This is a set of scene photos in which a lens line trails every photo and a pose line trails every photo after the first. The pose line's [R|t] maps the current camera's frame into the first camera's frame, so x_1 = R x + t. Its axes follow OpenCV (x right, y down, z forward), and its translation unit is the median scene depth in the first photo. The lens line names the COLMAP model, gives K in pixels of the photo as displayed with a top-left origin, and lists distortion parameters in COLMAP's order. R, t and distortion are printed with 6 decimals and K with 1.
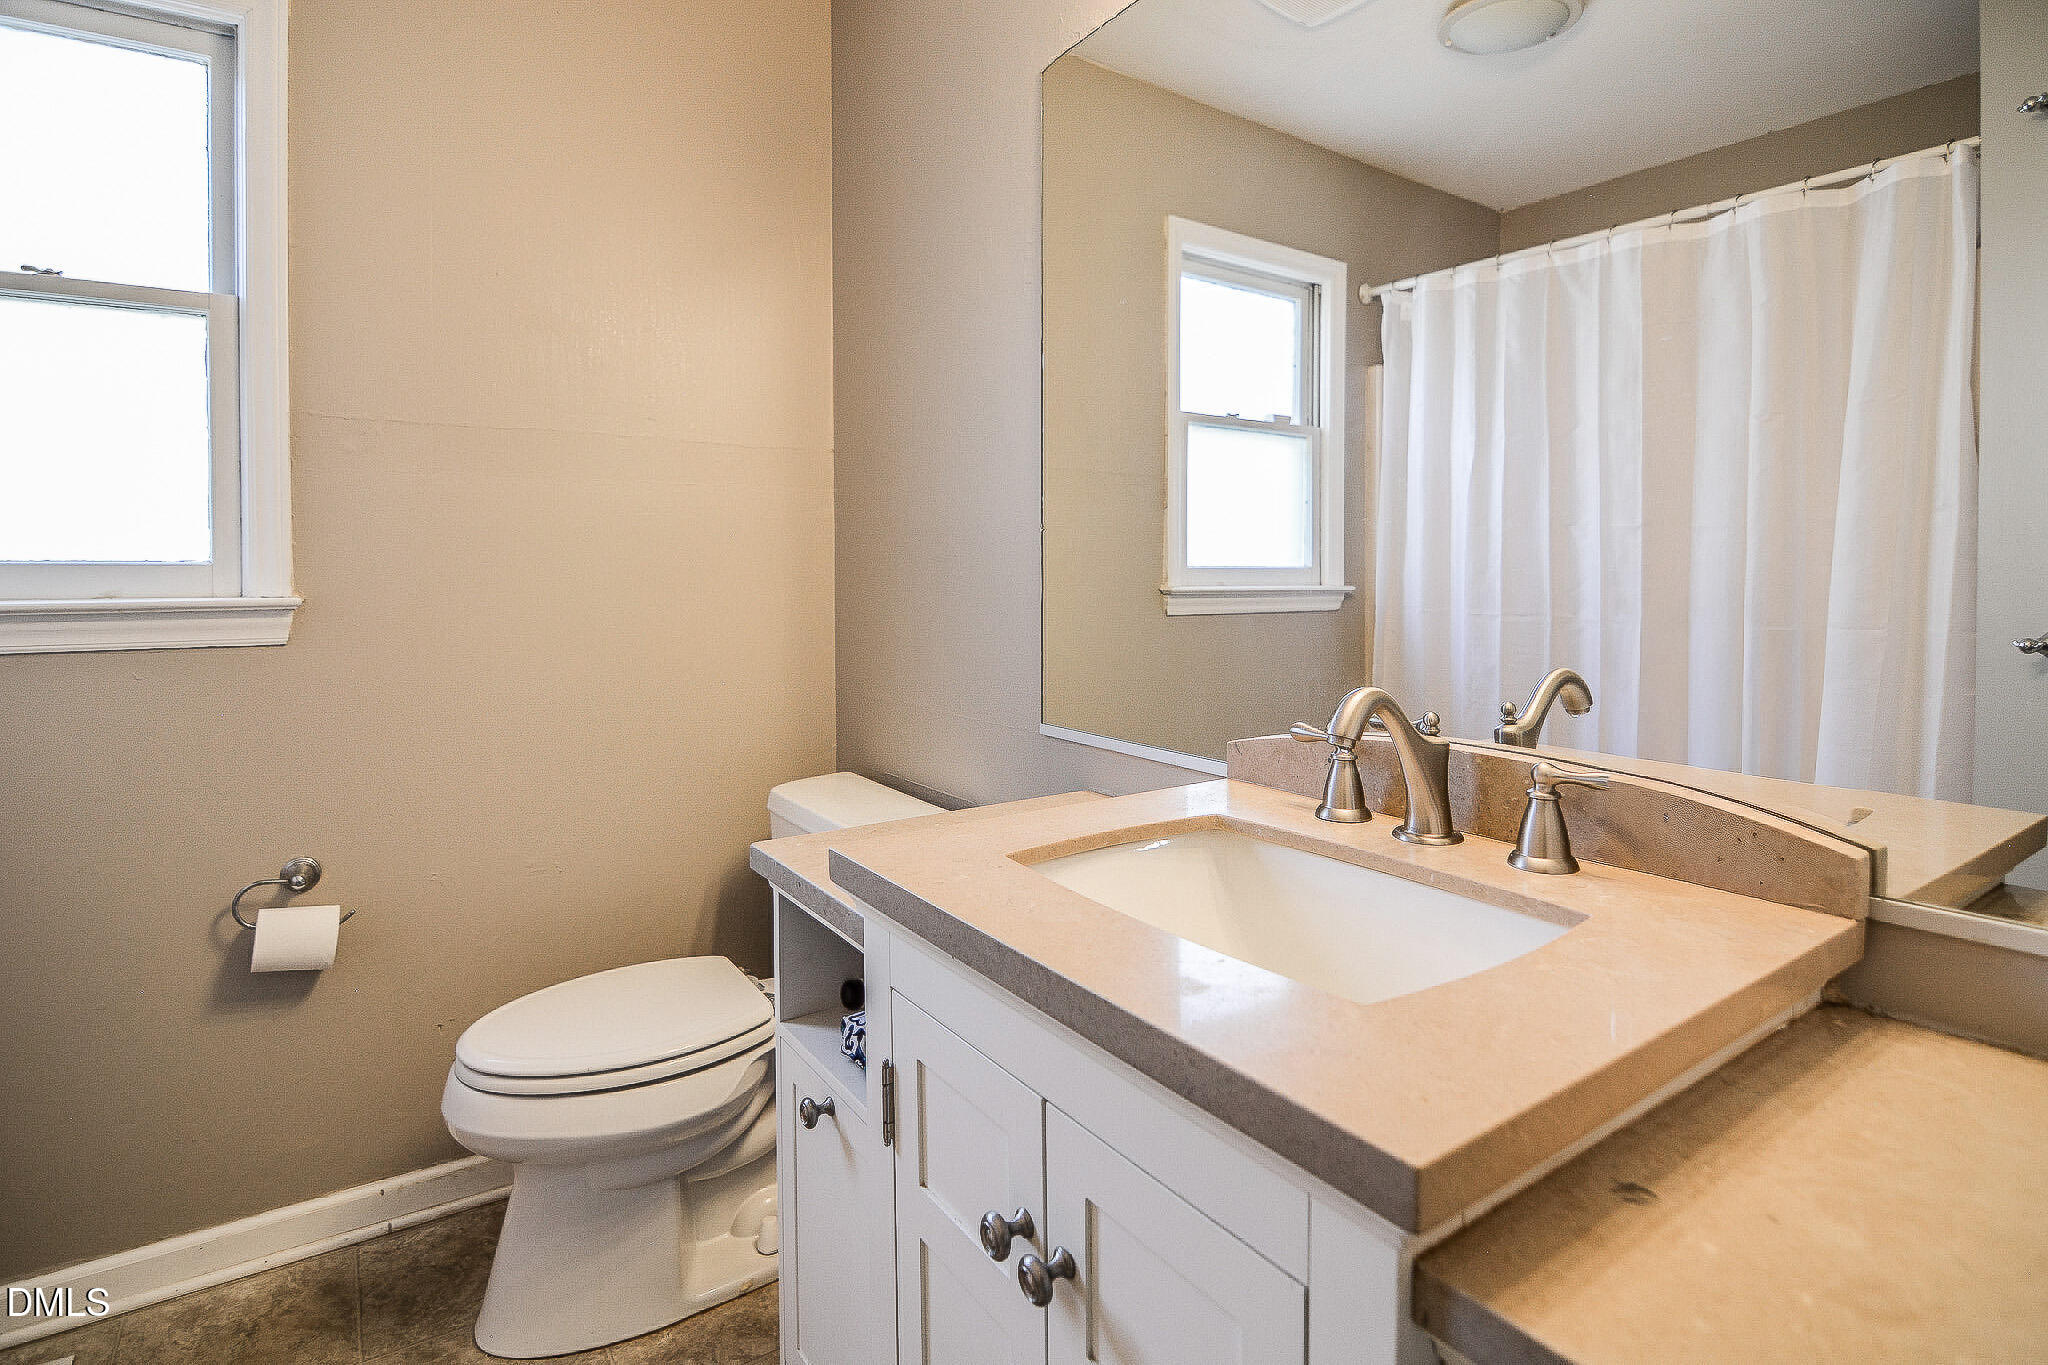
lens RADIAL K [[996.9, 0, 1025.3], [0, 996.9, 600.1], [0, 0, 1]] dist [-0.004221, -0.007449]
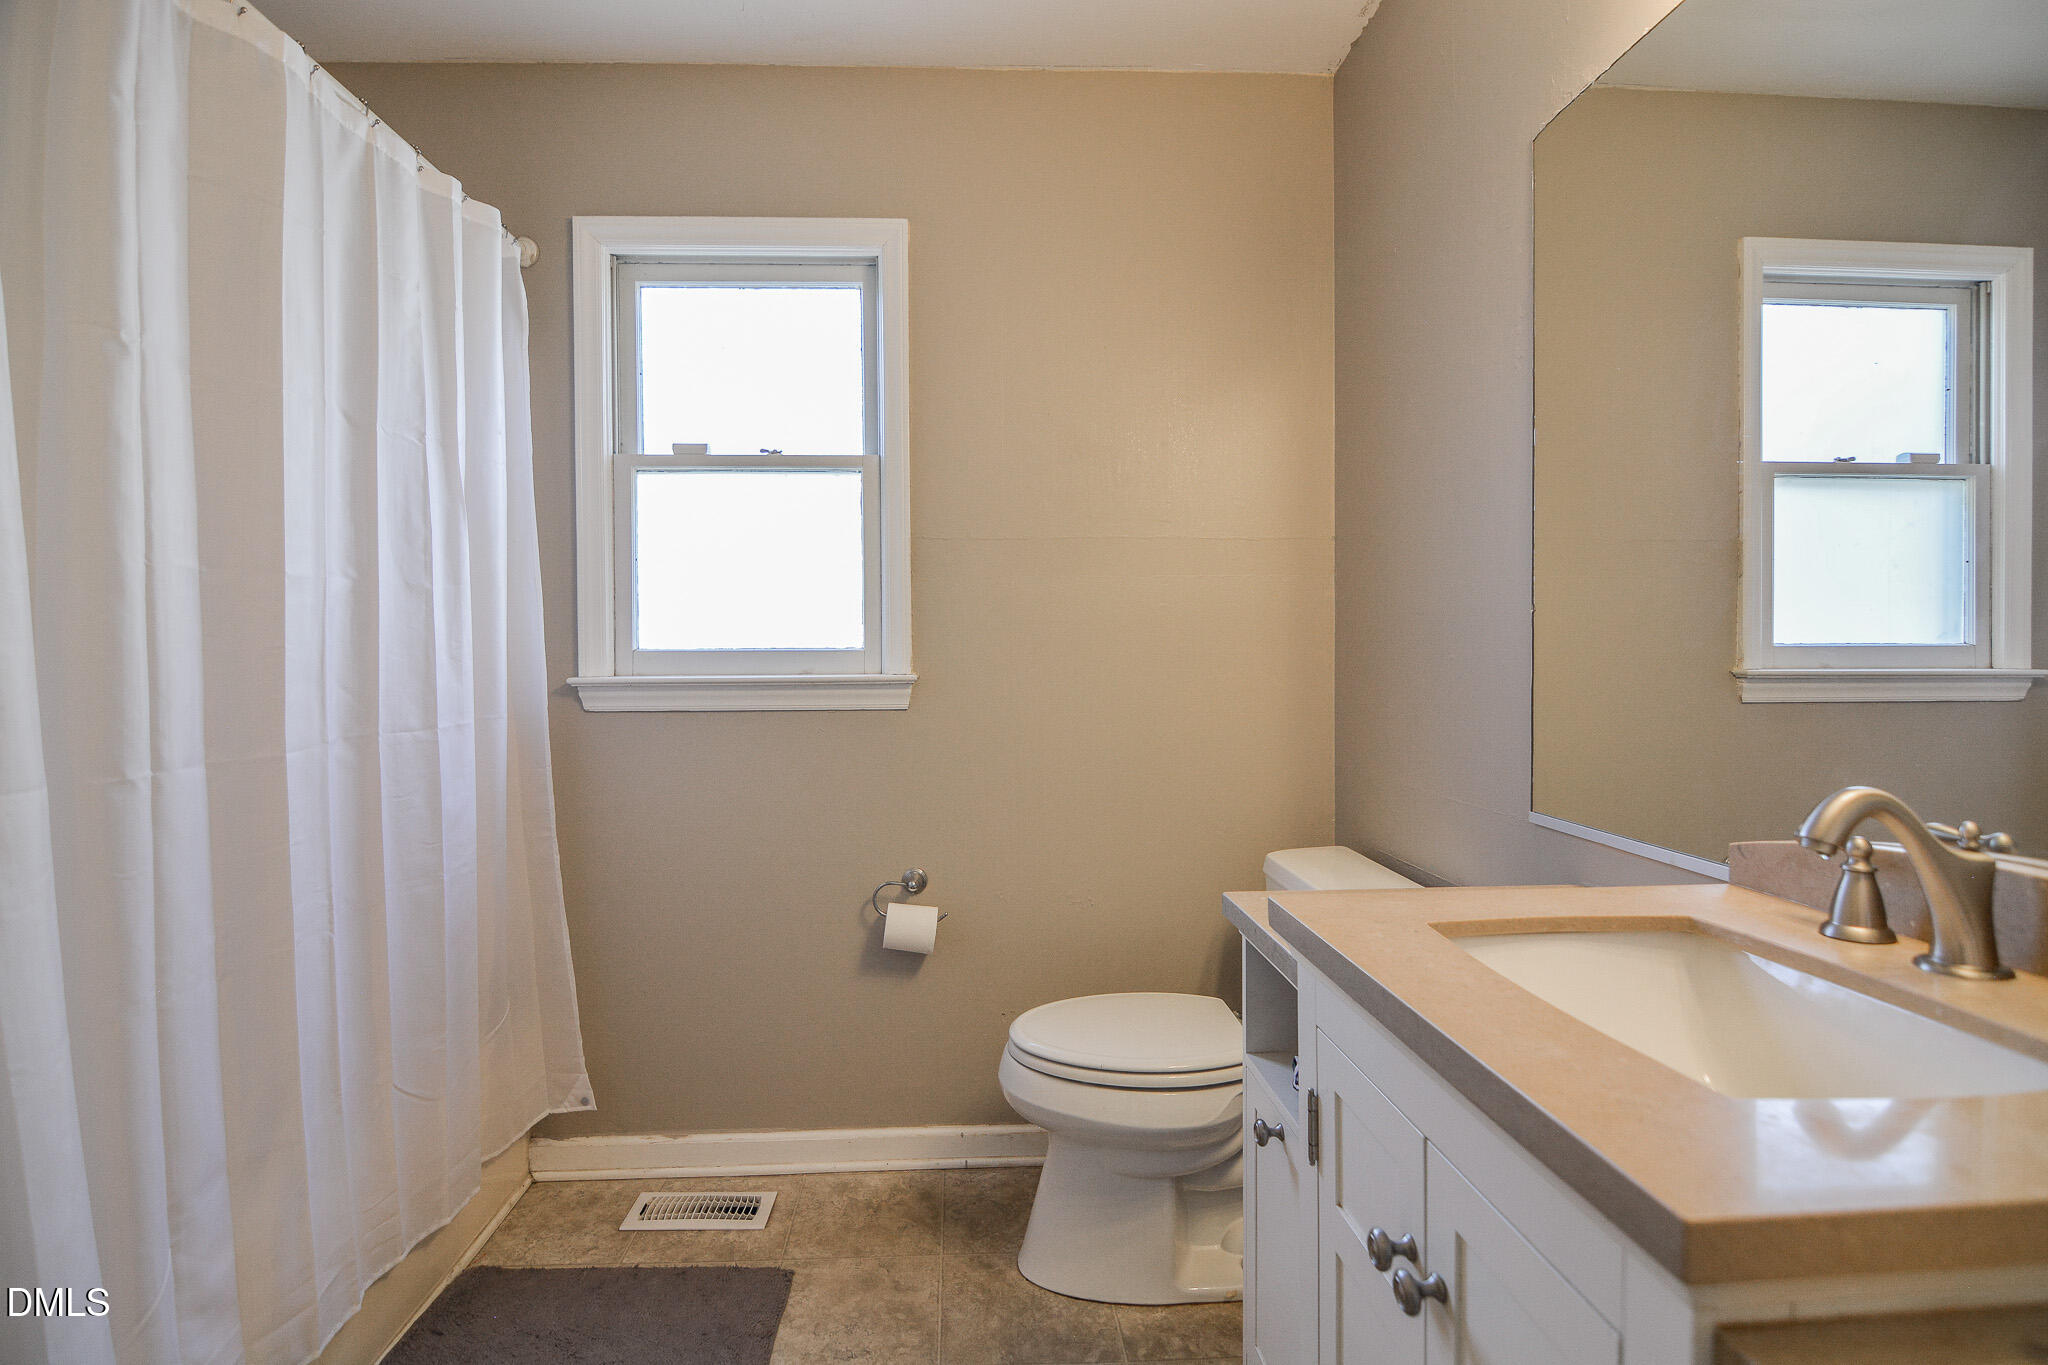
lens RADIAL K [[988.1, 0, 1022.1], [0, 988.1, 677.9], [0, 0, 1]] dist [-0.000743, -0.014252]
pose [[0.856456, 0.009781, -0.516127, 0.086447], [-0.009993, 0.999947, 0.002368, -0.002609], [0.516123, 0.003129, 0.856509, -0.074427]]
